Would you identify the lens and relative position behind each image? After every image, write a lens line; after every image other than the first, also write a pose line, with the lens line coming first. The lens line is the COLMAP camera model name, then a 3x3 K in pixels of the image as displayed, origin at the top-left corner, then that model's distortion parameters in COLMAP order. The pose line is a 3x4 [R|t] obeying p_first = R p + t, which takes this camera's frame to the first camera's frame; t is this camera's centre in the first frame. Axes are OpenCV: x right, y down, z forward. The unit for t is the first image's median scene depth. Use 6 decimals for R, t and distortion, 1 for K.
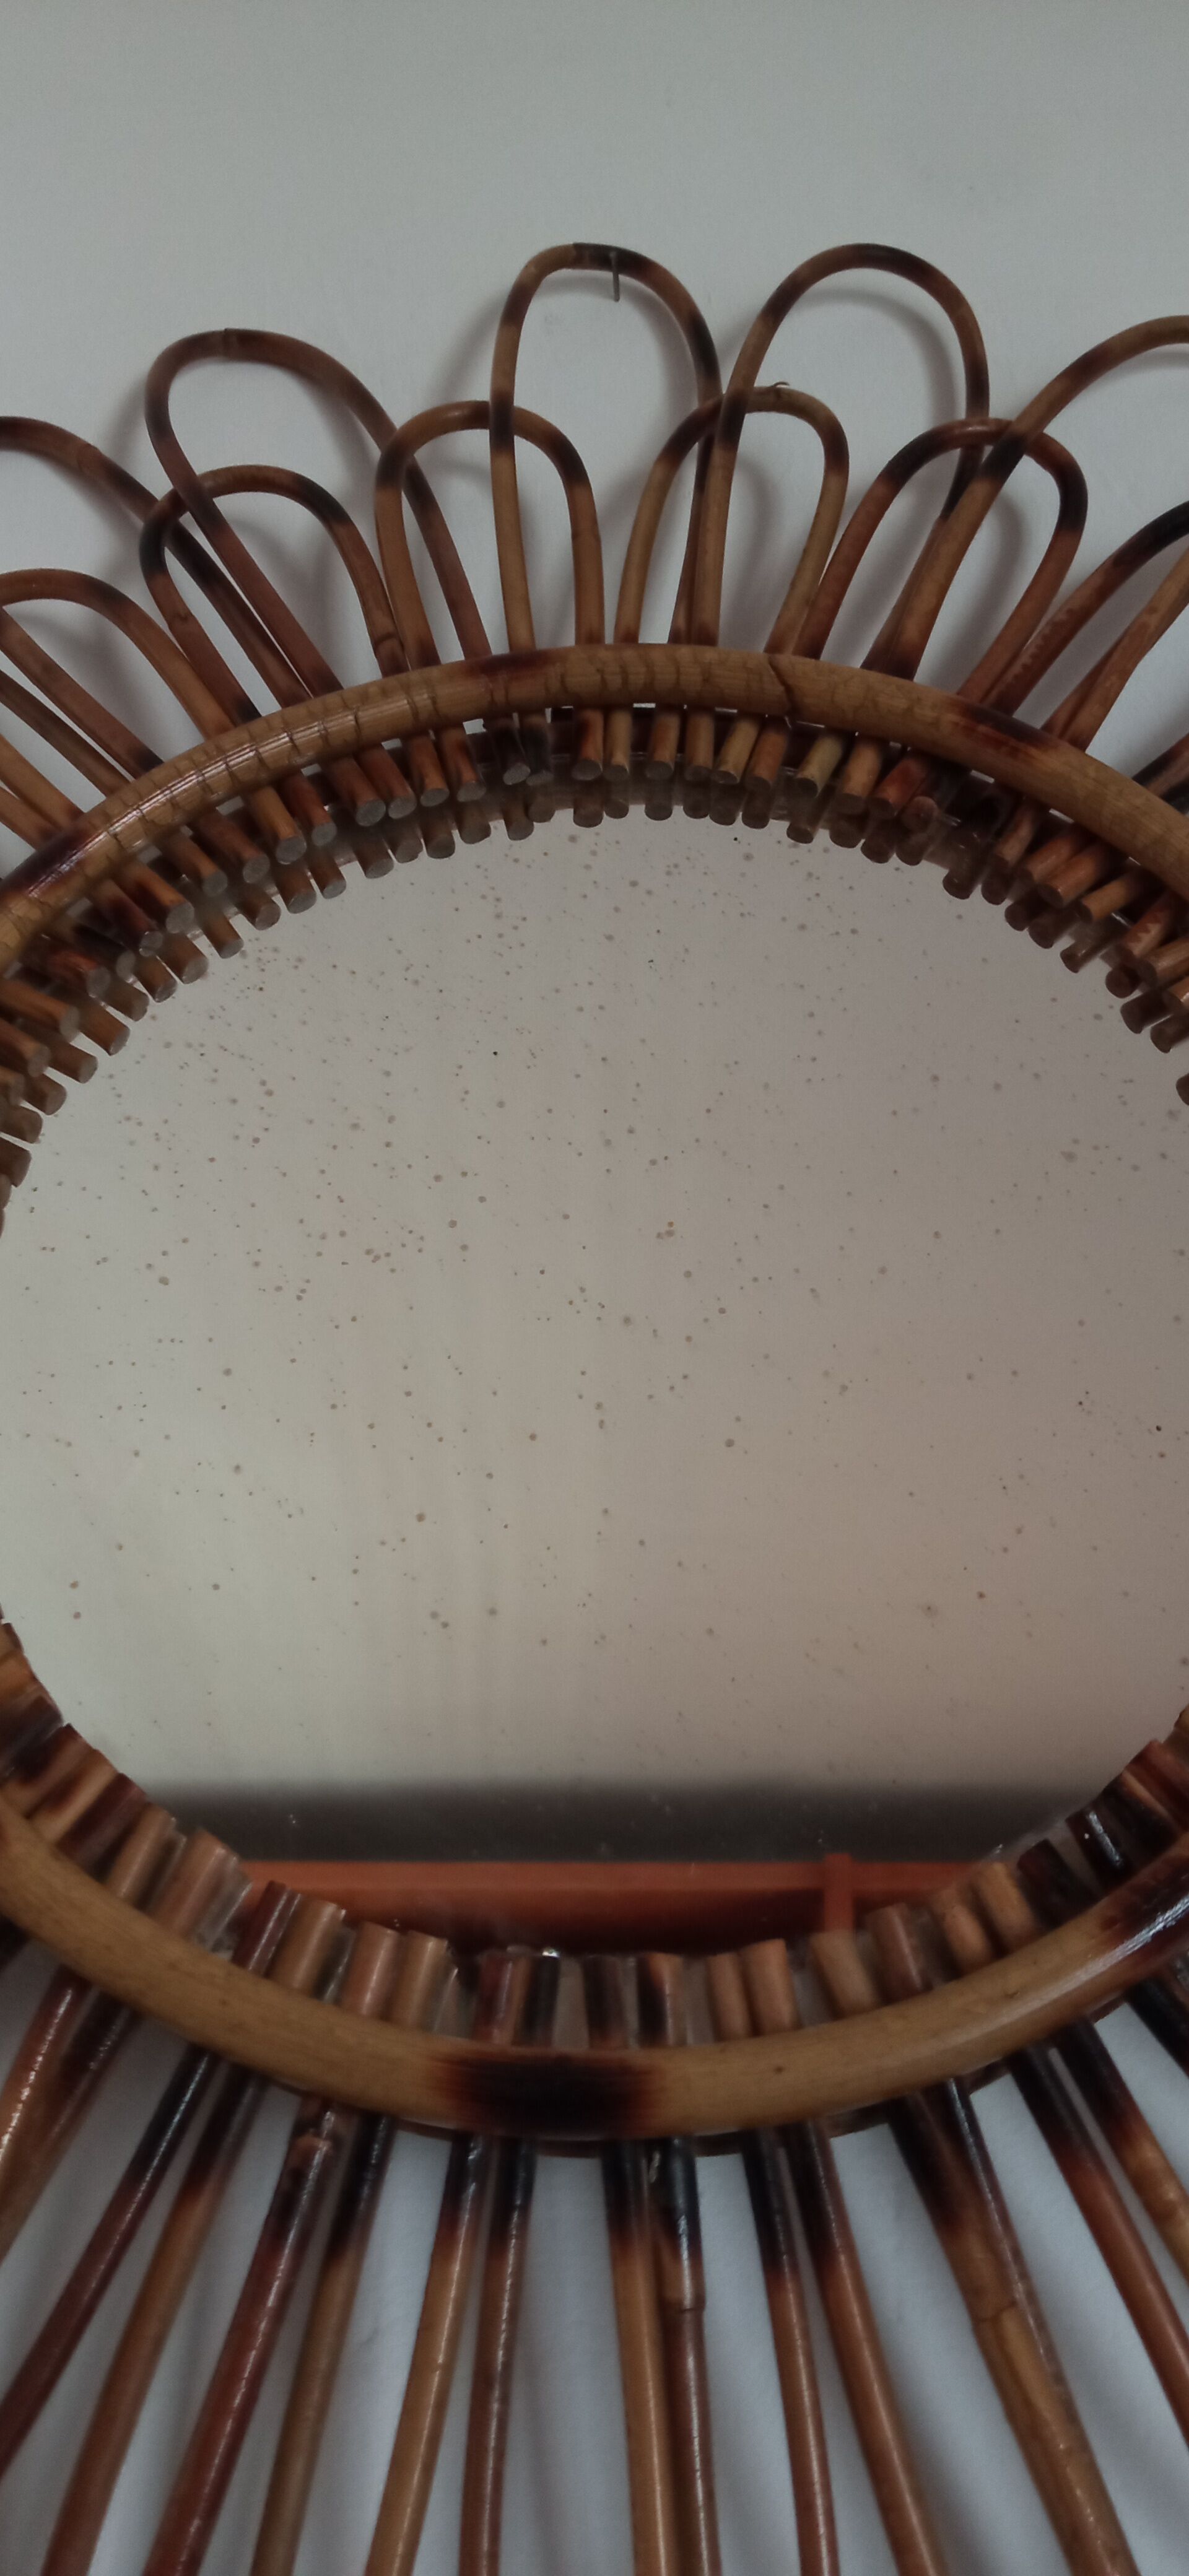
lens RADIAL K [[2116.5, 0, 616.1], [0, 2116.5, 1282.3], [0, 0, 1]] dist [0.105474, -0.180660]
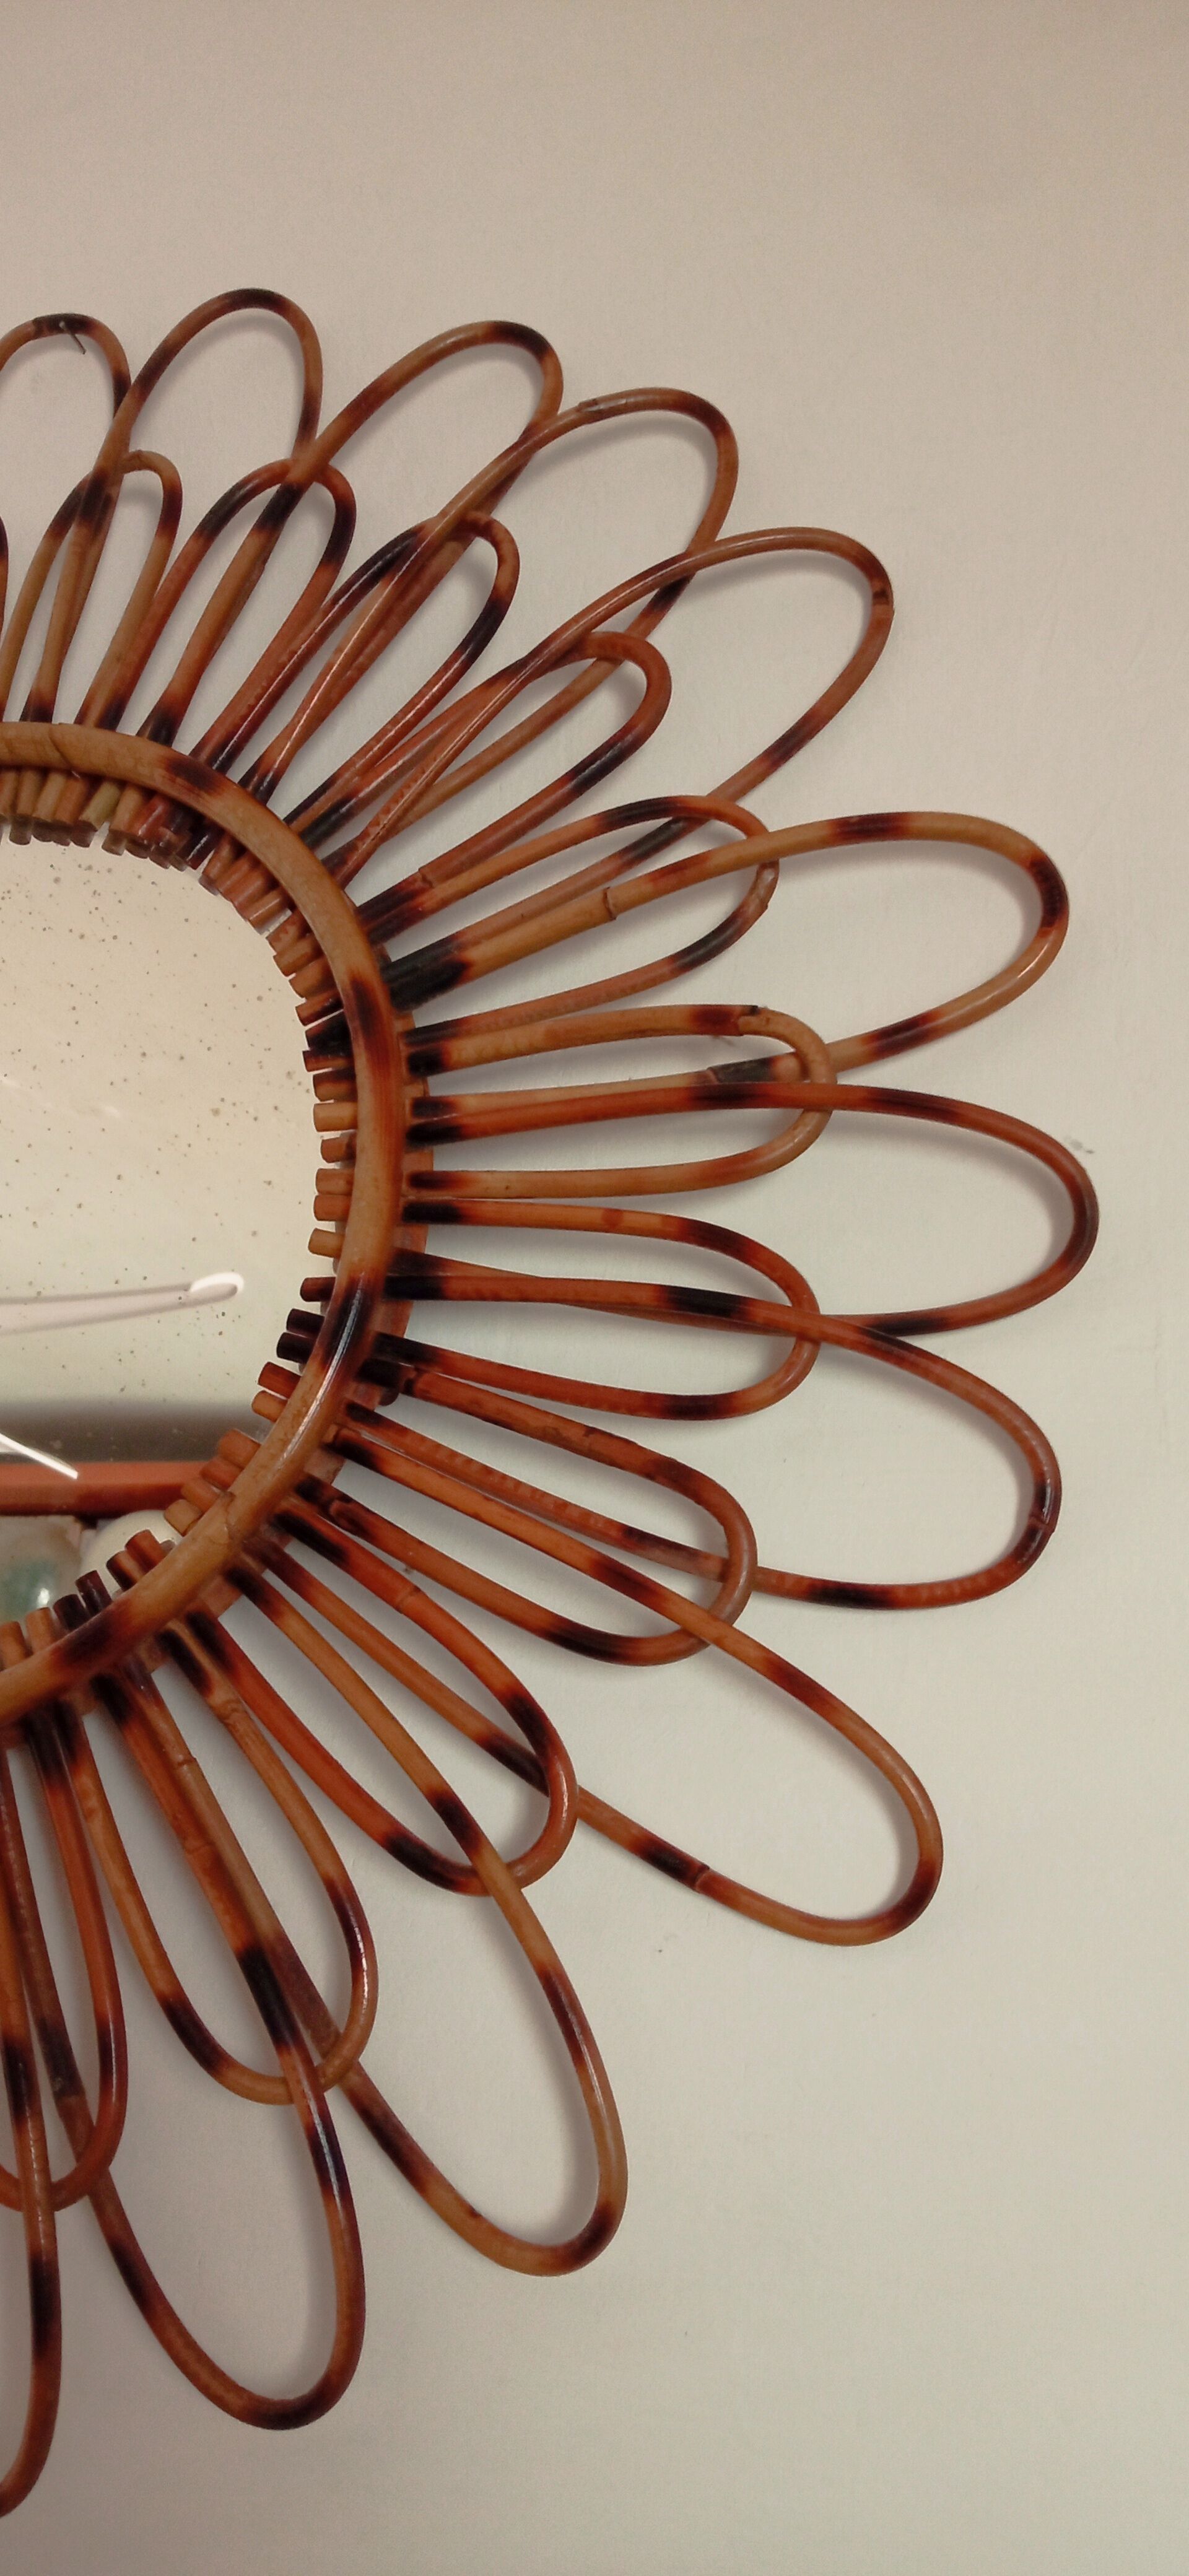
lens RADIAL K [[2116.5, 0, 579.4], [0, 2116.5, 1305.8], [0, 0, 1]] dist [0.105474, -0.180660]
pose [[0.964339, -0.036886, -0.262088, 0.762840], [0.089562, 0.977301, 0.191995, -0.171673], [0.249057, -0.208621, 0.945753, -0.287940]]
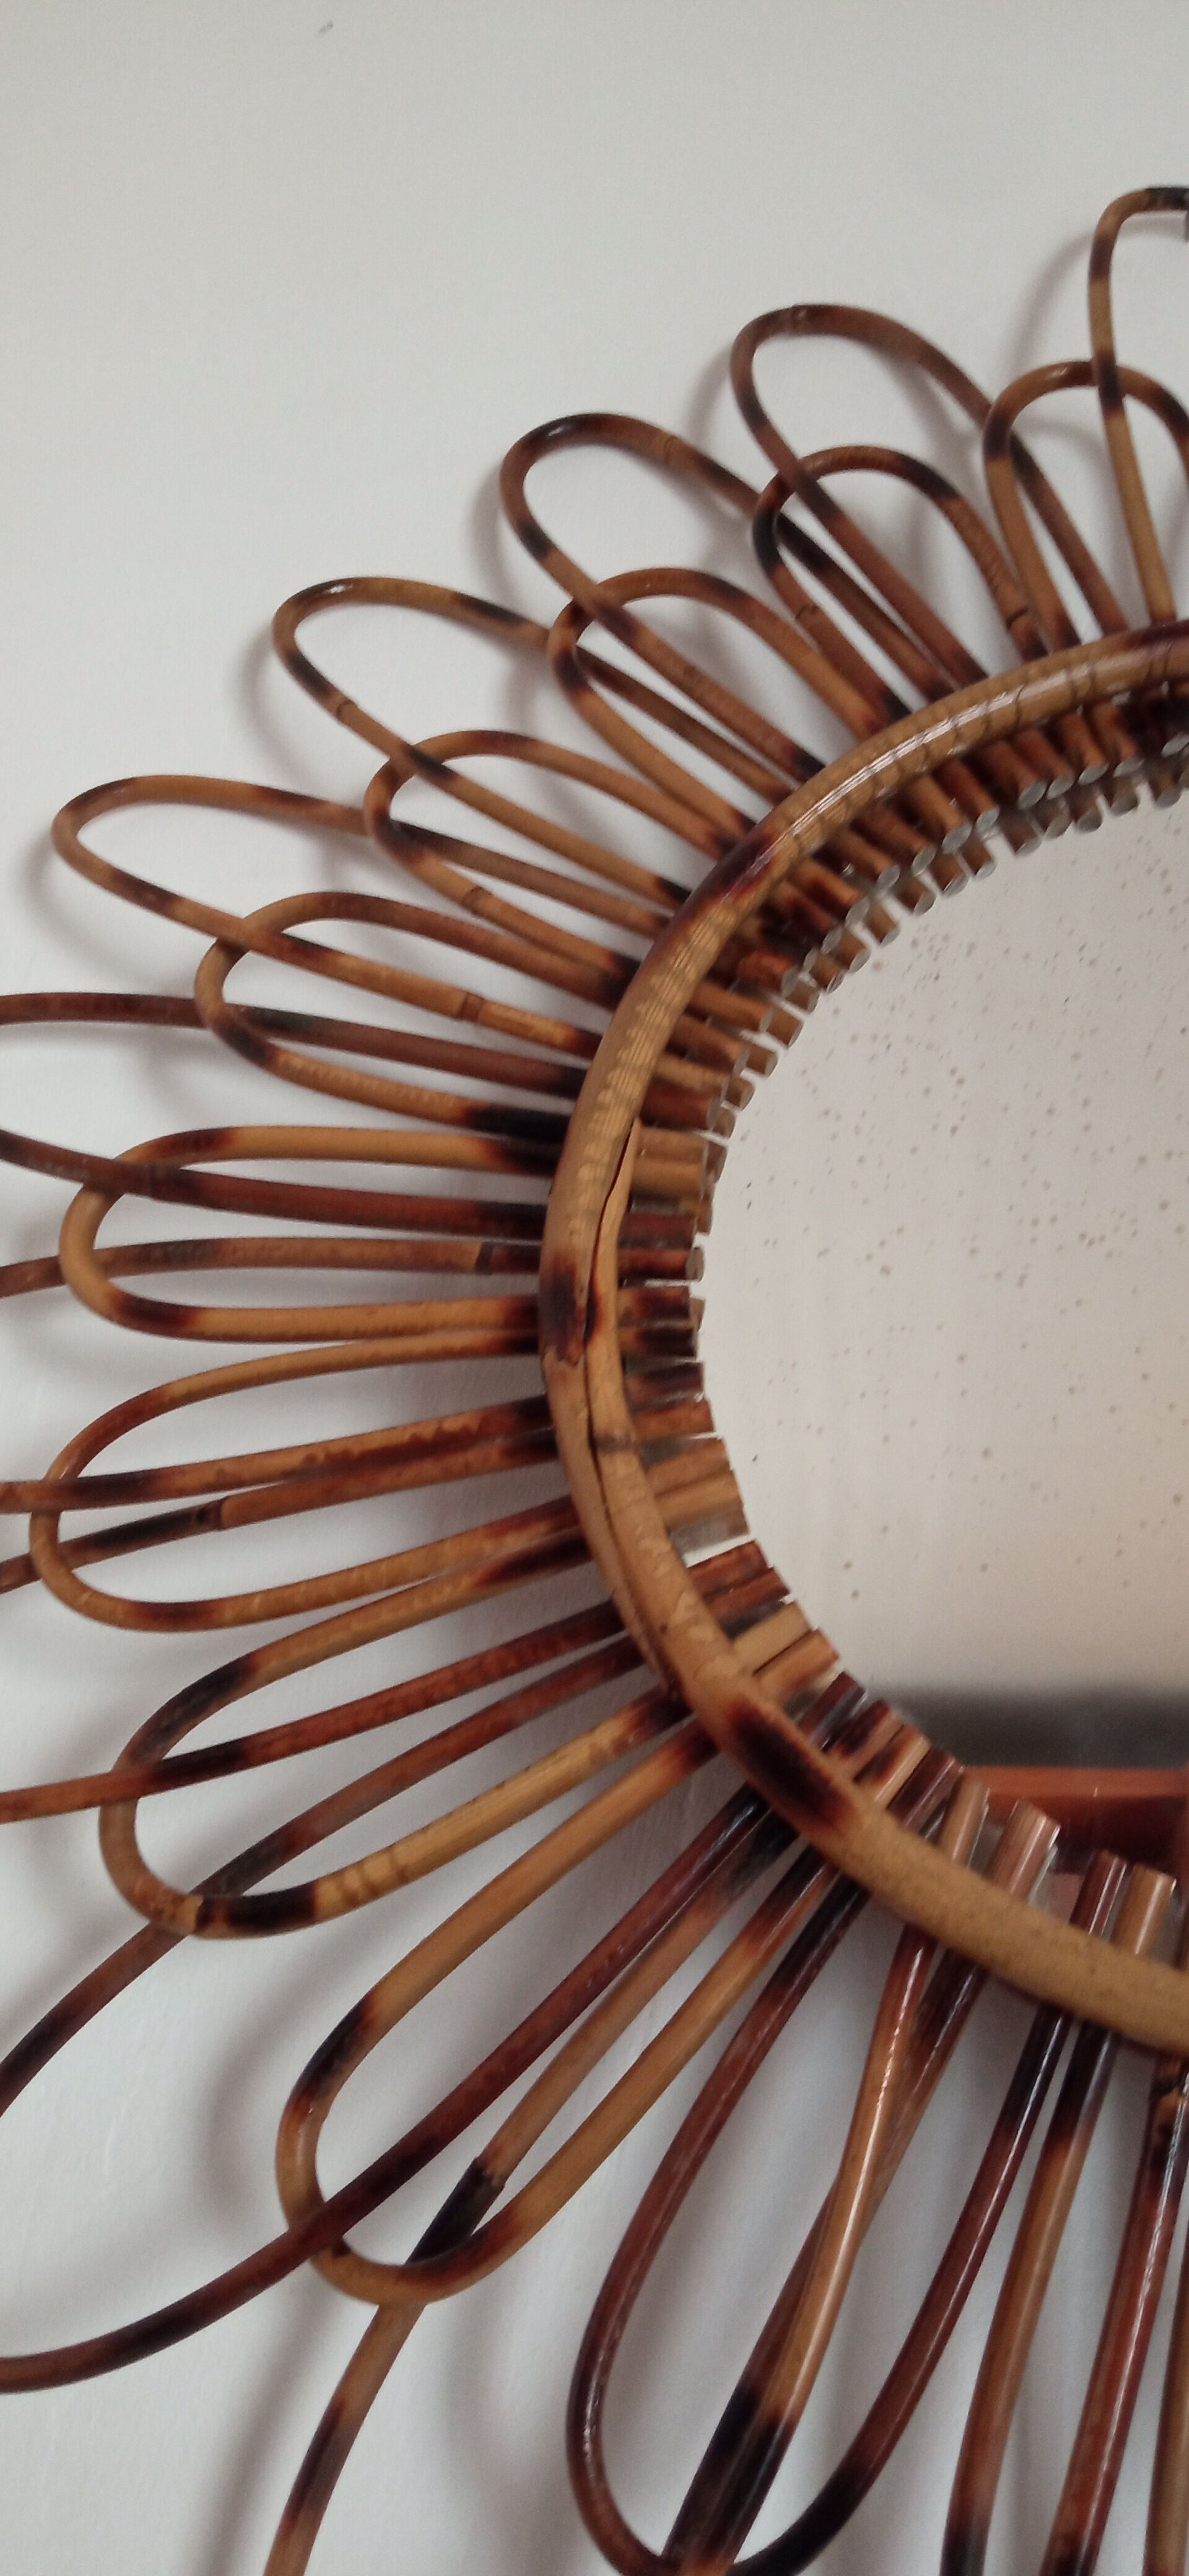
lens RADIAL K [[2116.5, 0, 607.0], [0, 2116.5, 1284.7], [0, 0, 1]] dist [0.105474, -0.180660]
pose [[0.990940, -0.027920, -0.131369, -0.193235], [0.034065, 0.998417, 0.044760, -0.041144], [0.129911, -0.048830, 0.990323, -0.045140]]
